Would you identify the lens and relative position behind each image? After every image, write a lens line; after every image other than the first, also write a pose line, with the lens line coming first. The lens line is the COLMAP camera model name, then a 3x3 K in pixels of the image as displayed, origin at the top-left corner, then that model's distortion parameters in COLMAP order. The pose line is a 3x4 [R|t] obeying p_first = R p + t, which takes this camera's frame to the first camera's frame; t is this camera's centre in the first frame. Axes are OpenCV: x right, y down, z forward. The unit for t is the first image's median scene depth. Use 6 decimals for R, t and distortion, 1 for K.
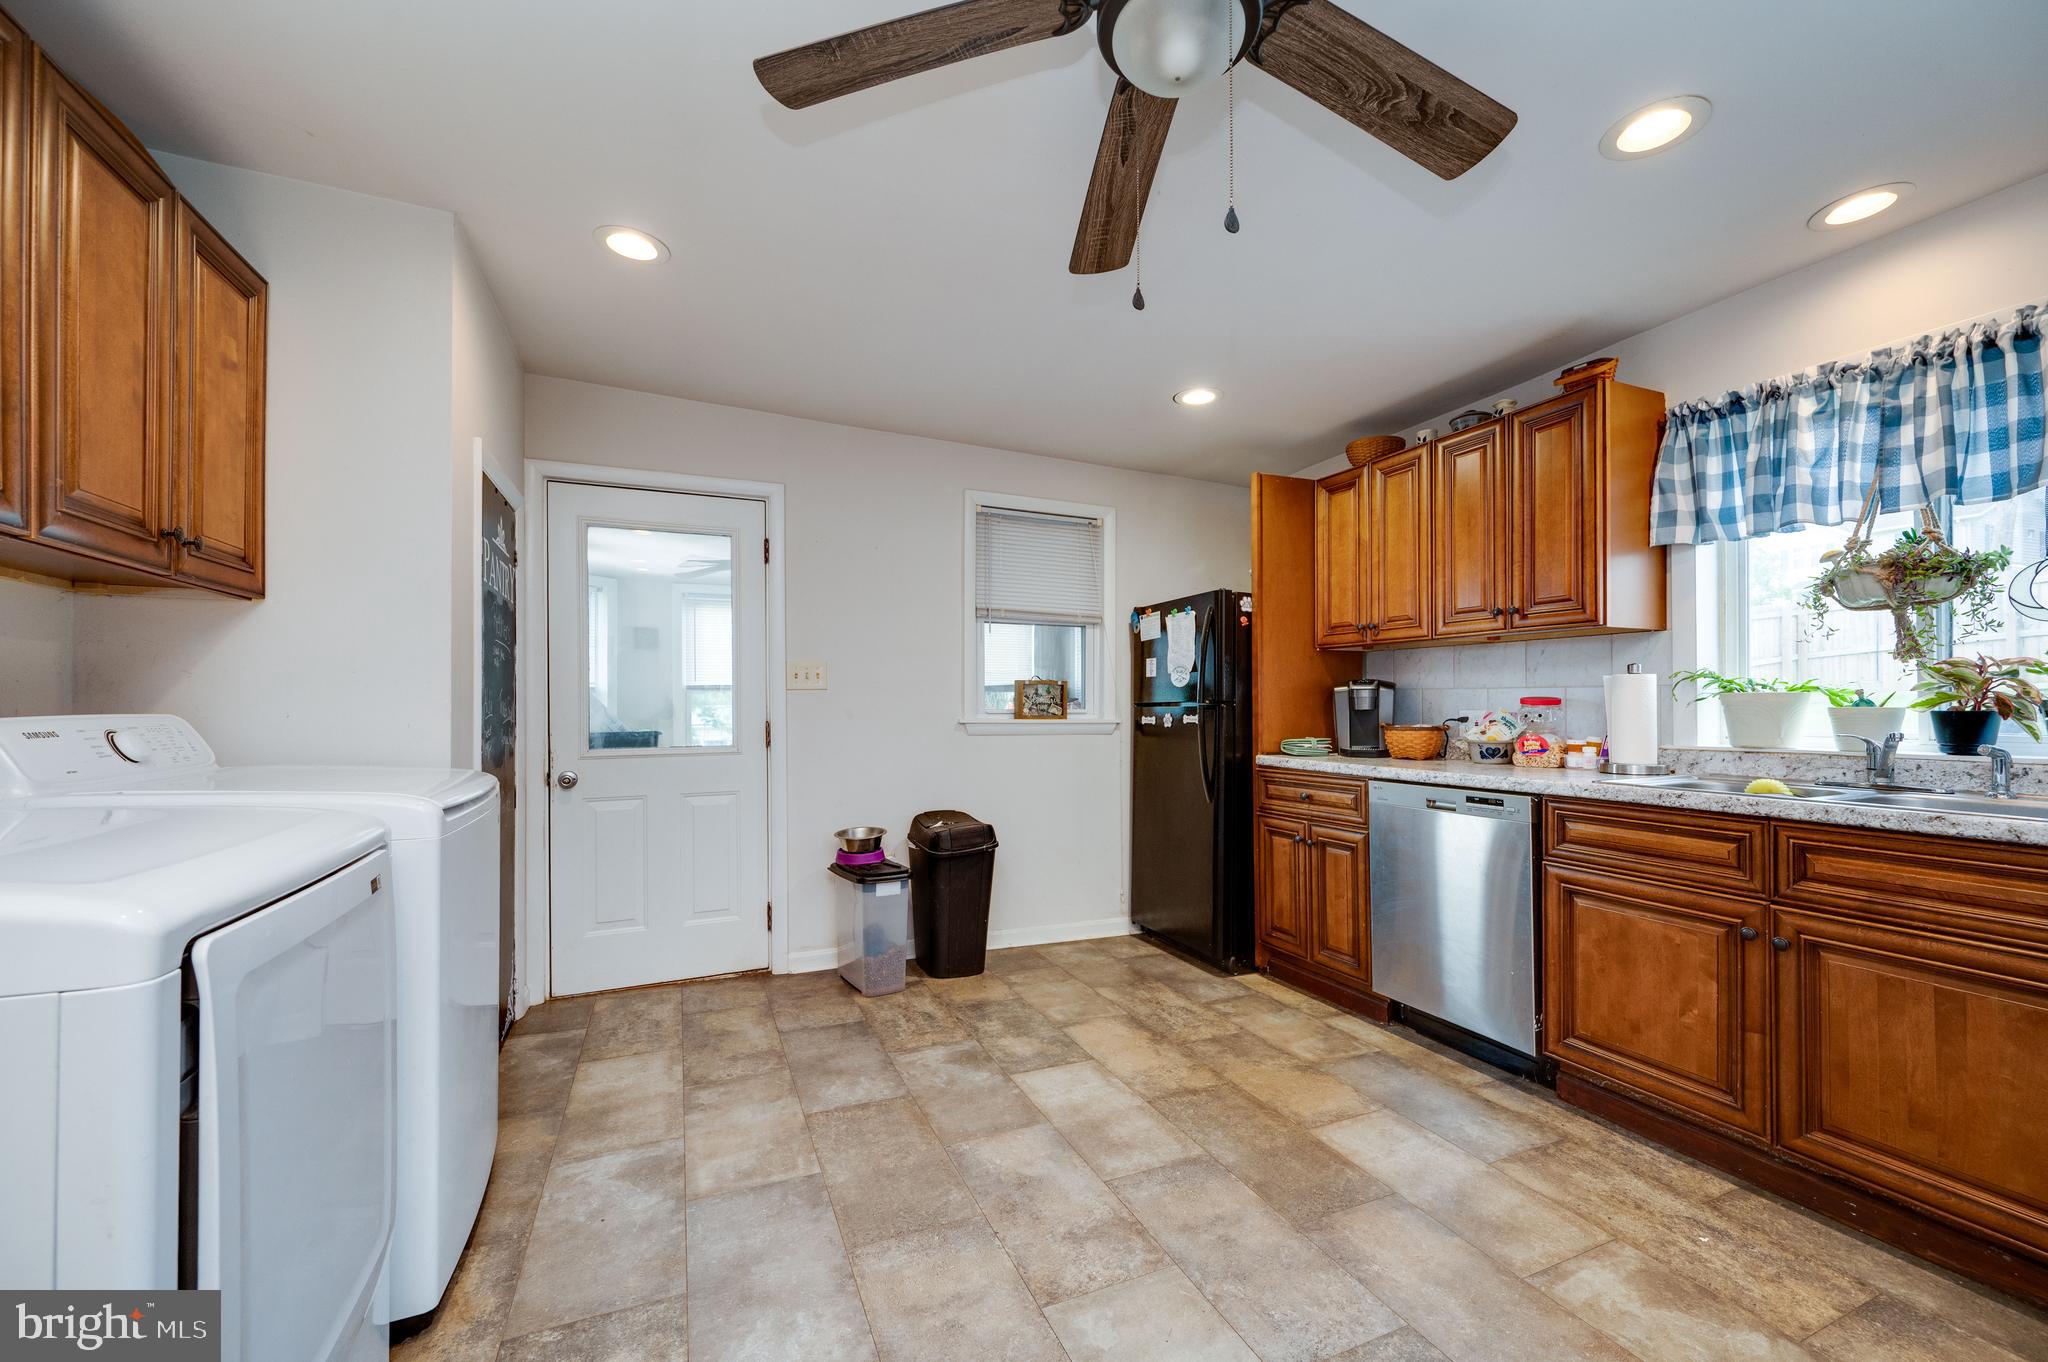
lens RADIAL K [[802.1, 0, 1017.2], [0, 802.1, 691.2], [0, 0, 1]] dist [-0.000282, -0.000150]
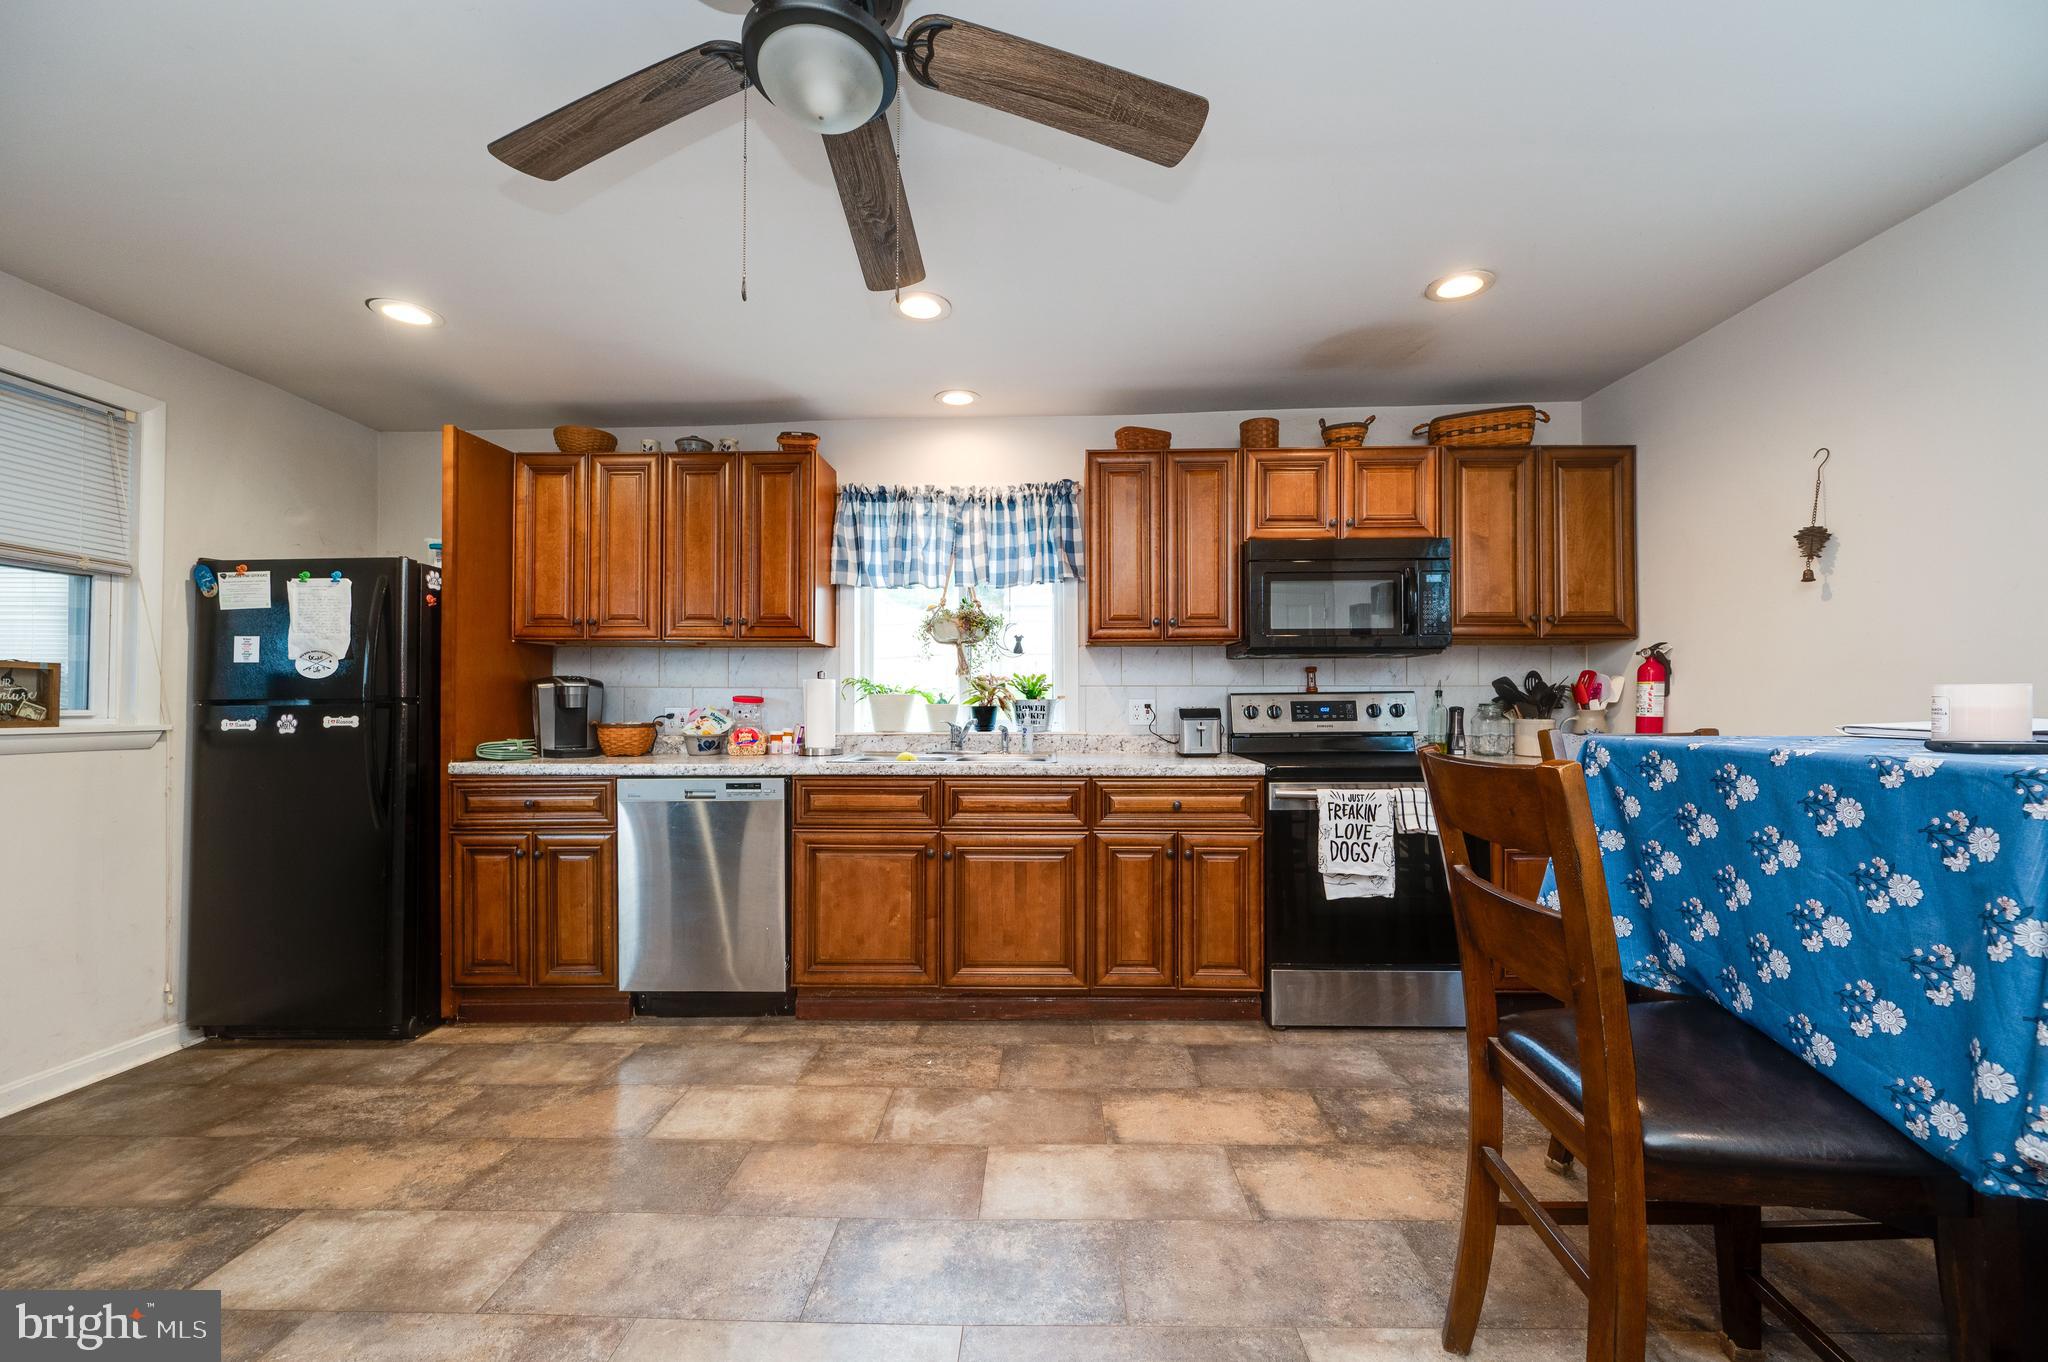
lens RADIAL K [[815.9, 0, 1025.0], [0, 815.9, 677.2], [0, 0, 1]] dist [-0.000215, -0.000041]
pose [[0.419871, 0.027284, 0.907174, -0.337131], [-0.015061, 0.999620, -0.023093, 0.001538], [-0.907459, -0.003967, 0.420122, 0.151277]]
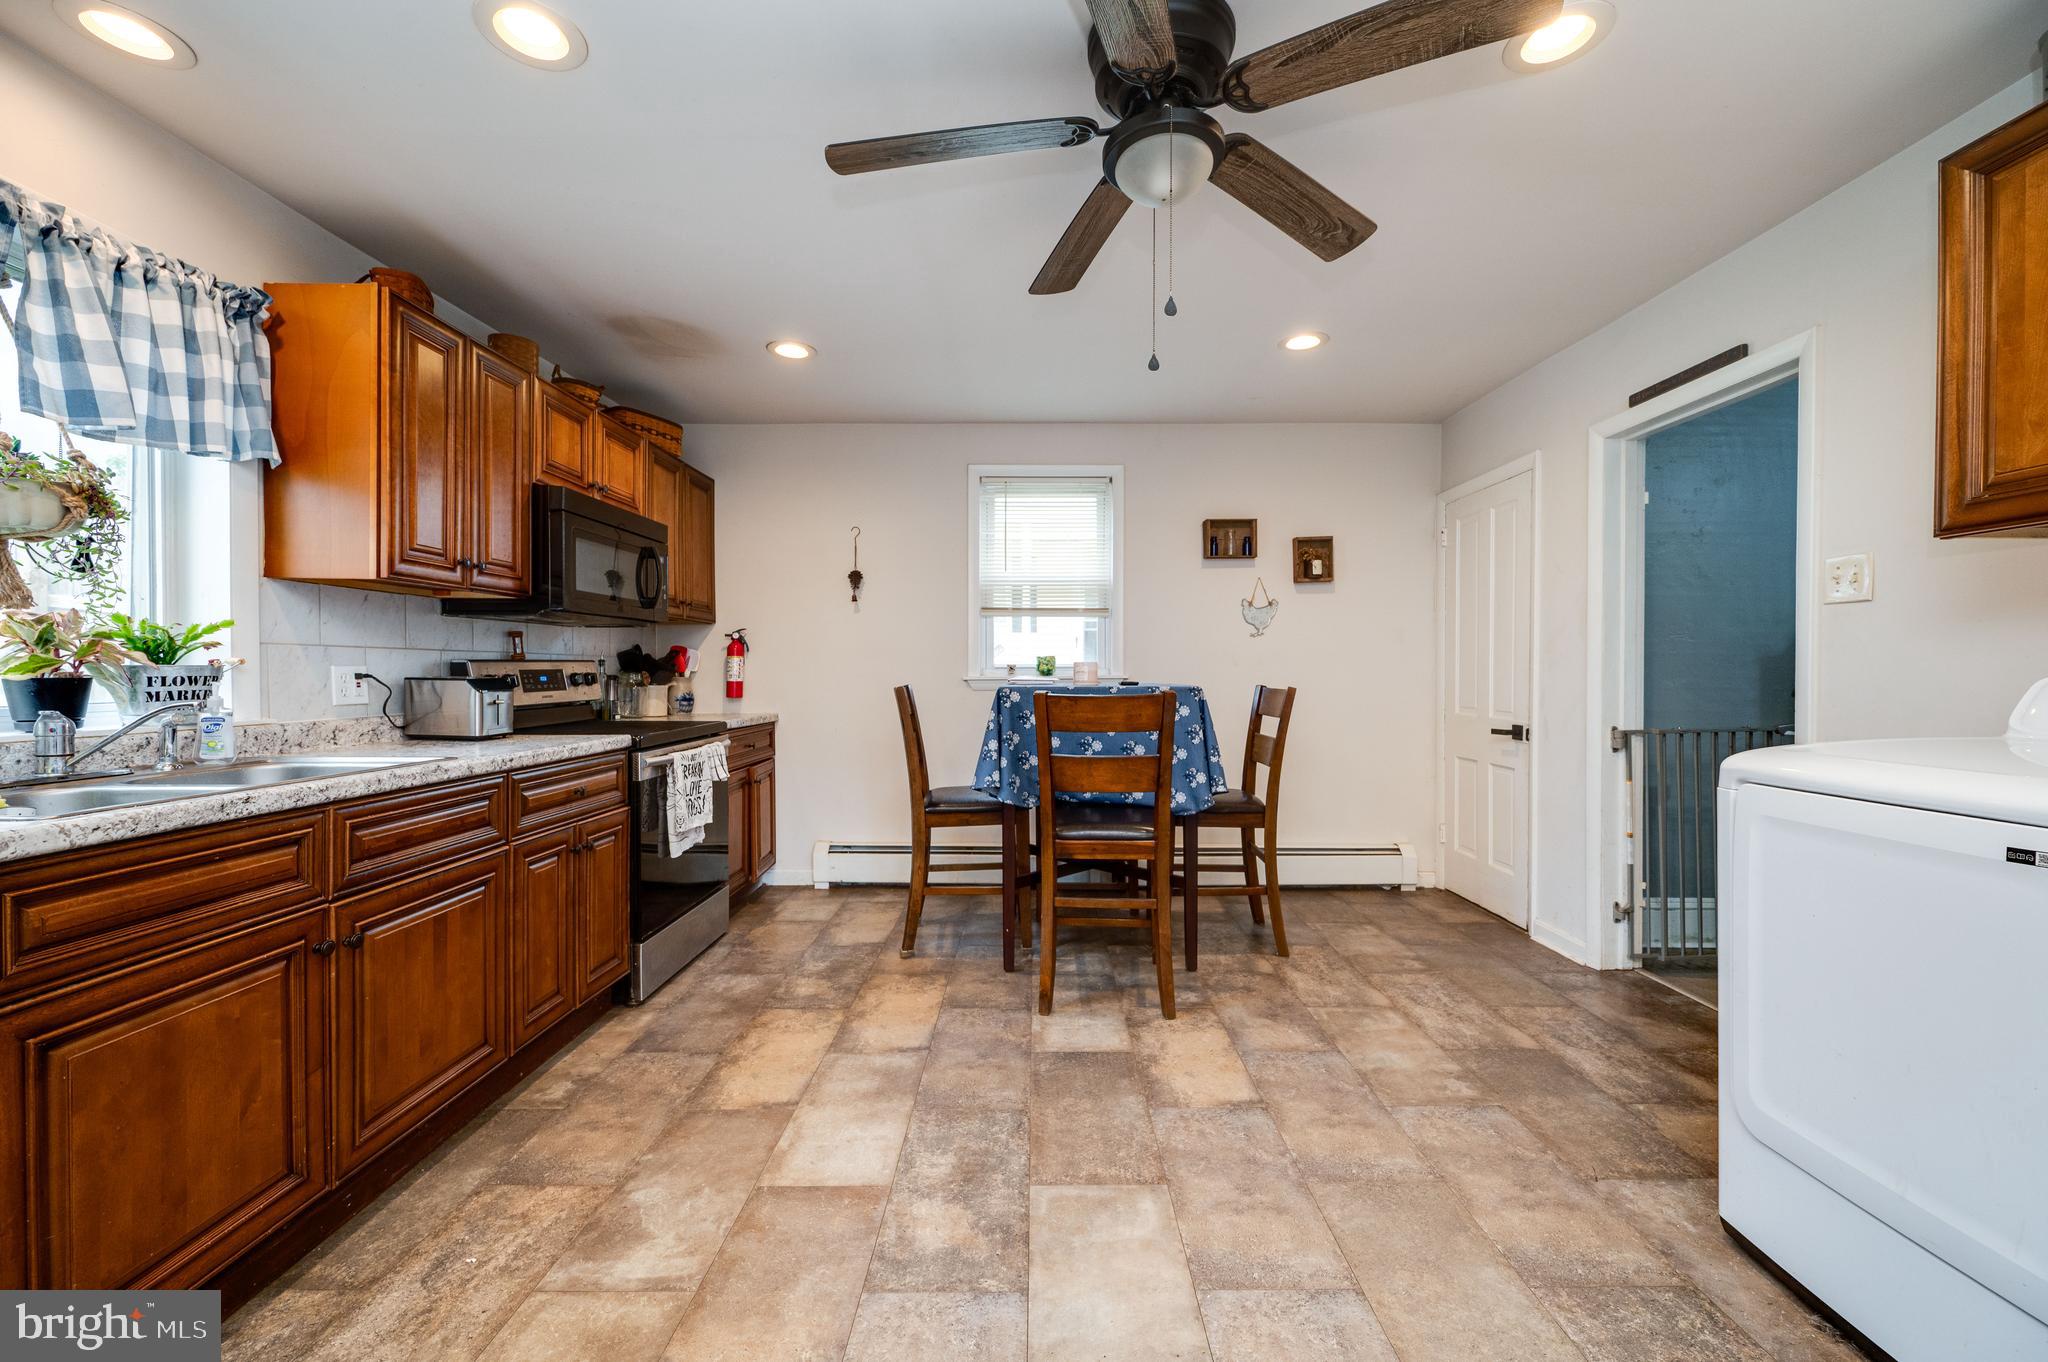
lens RADIAL K [[809.1, 0, 1049.2], [0, 809.1, 674.4], [0, 0, 1]] dist [-0.000178, -0.000051]
pose [[-0.924974, 0.003138, 0.380017, -0.067829], [-0.002105, 0.999908, -0.013380, 0.025645], [-0.380024, -0.013176, -0.924883, 1.177437]]
